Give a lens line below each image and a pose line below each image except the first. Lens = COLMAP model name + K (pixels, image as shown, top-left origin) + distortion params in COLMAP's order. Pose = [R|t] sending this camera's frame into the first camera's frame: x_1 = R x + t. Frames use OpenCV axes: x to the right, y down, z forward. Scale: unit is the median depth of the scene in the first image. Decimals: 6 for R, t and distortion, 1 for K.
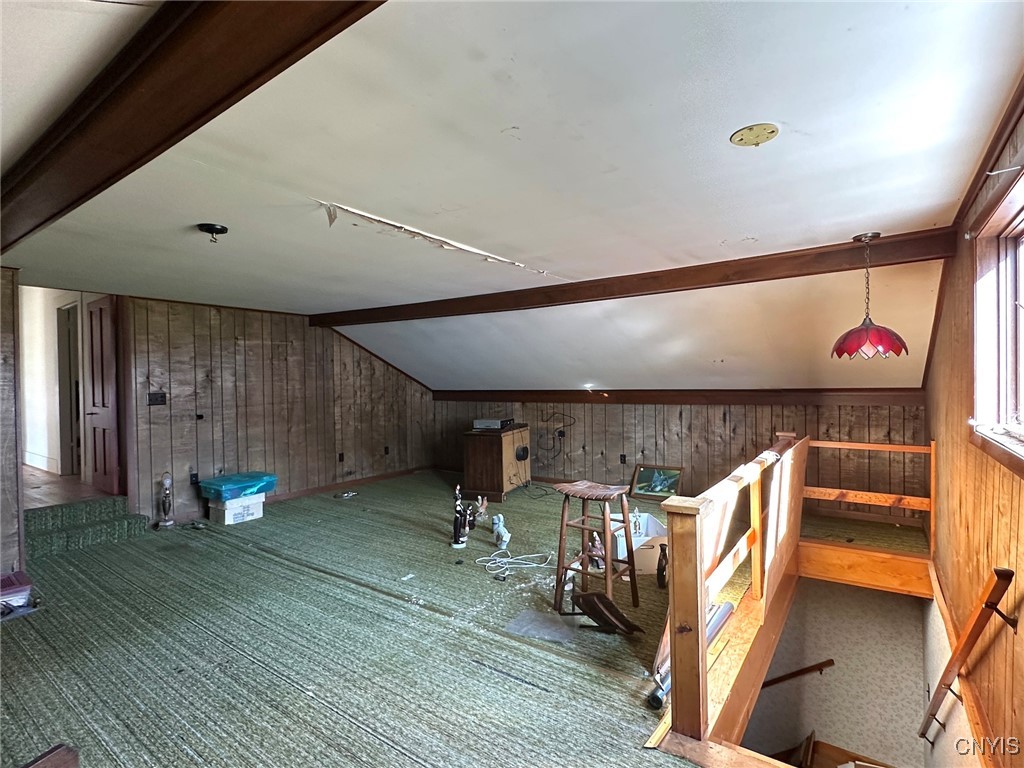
lens RADIAL K [[520.9, 0, 511.6], [0, 520.9, 386.7], [0, 0, 1]] dist [-0.002309, 0.000010]
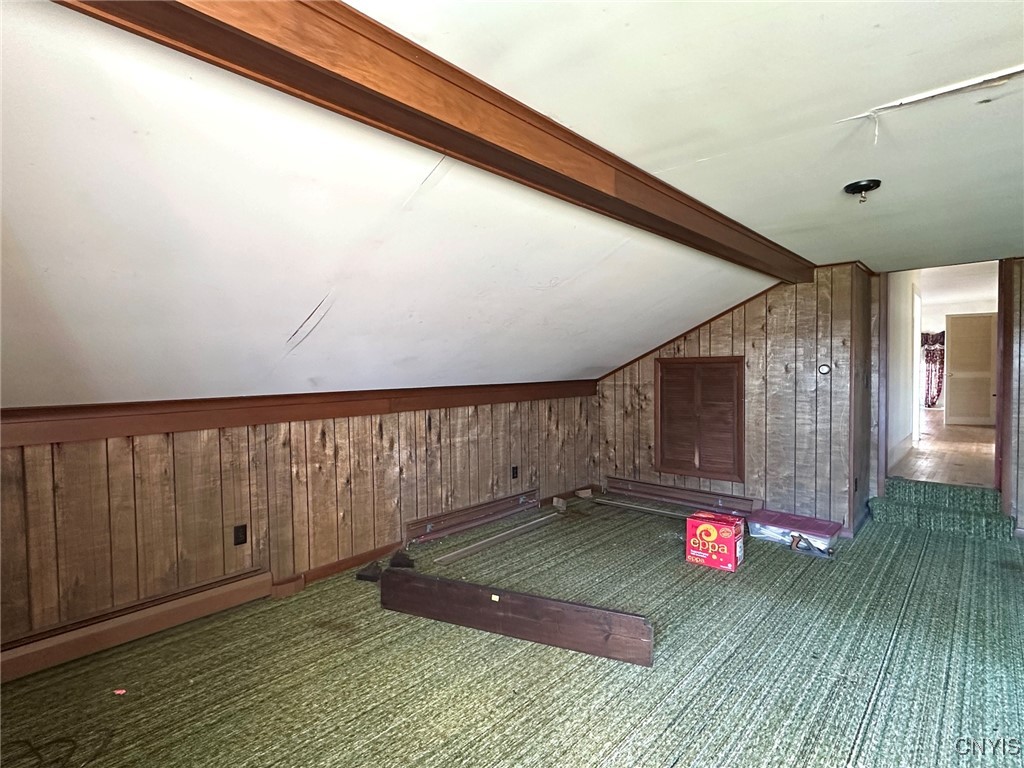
lens RADIAL K [[520.9, 0, 513.2], [0, 520.9, 384.3], [0, 0, 1]] dist [-0.002309, 0.000010]
pose [[-0.161662, 0.042492, -0.985931, 0.345624], [0.003265, 0.999090, 0.042524, -0.012119], [0.986841, 0.003656, -0.161654, 0.504813]]
